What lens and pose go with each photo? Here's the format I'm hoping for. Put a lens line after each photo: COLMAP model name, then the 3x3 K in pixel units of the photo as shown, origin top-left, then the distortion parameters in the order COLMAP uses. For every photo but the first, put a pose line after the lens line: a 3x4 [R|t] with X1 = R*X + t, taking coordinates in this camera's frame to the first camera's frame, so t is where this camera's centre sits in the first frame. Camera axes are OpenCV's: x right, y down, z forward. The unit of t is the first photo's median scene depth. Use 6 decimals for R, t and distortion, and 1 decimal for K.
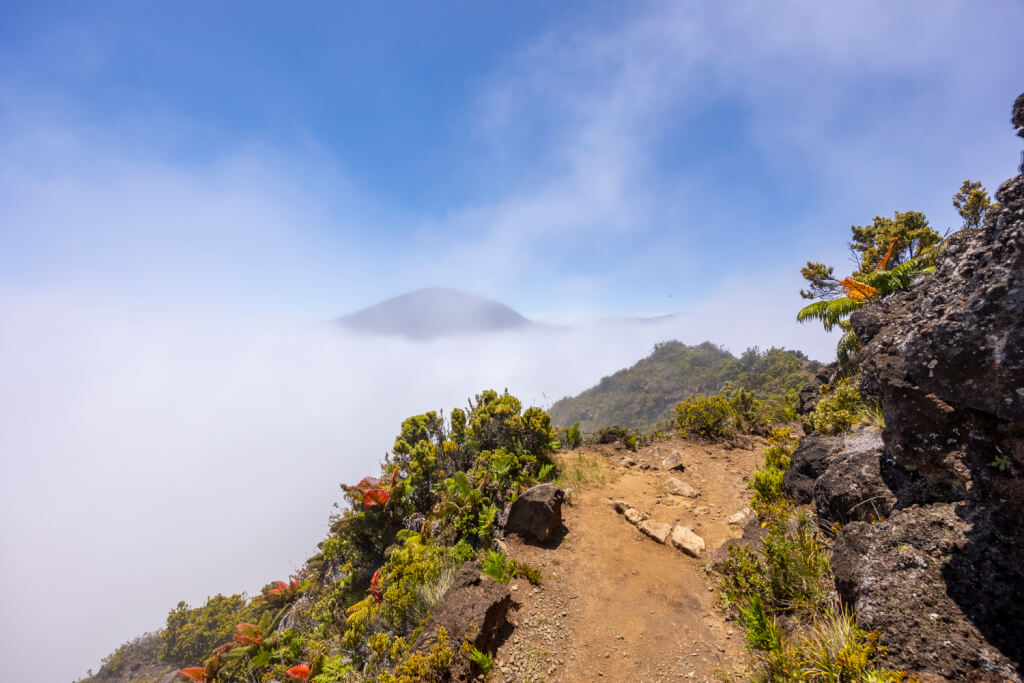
lens RADIAL K [[434.4, 0, 511.4], [0, 434.4, 343.7], [0, 0, 1]] dist [0.001324, 0.000070]
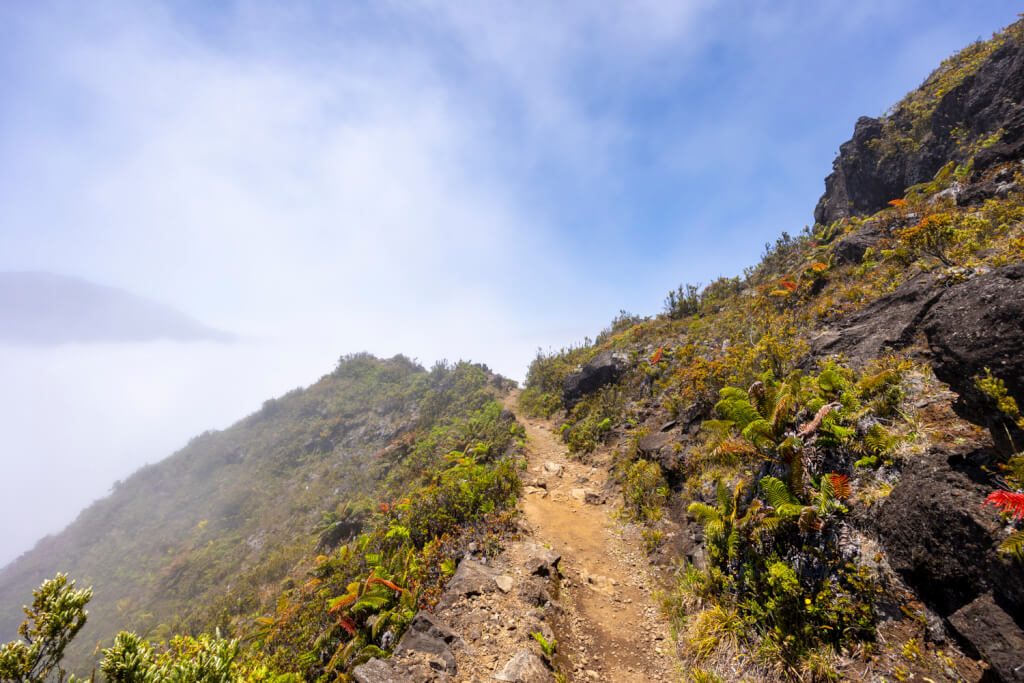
lens RADIAL K [[434.4, 0, 511.8], [0, 434.4, 345.2], [0, 0, 1]] dist [0.001324, 0.000070]
pose [[0.797575, 0.018466, 0.602937, 0.104021], [-0.002380, 0.999620, -0.027467, 0.001009], [-0.603215, 0.020472, 0.797316, 0.158237]]
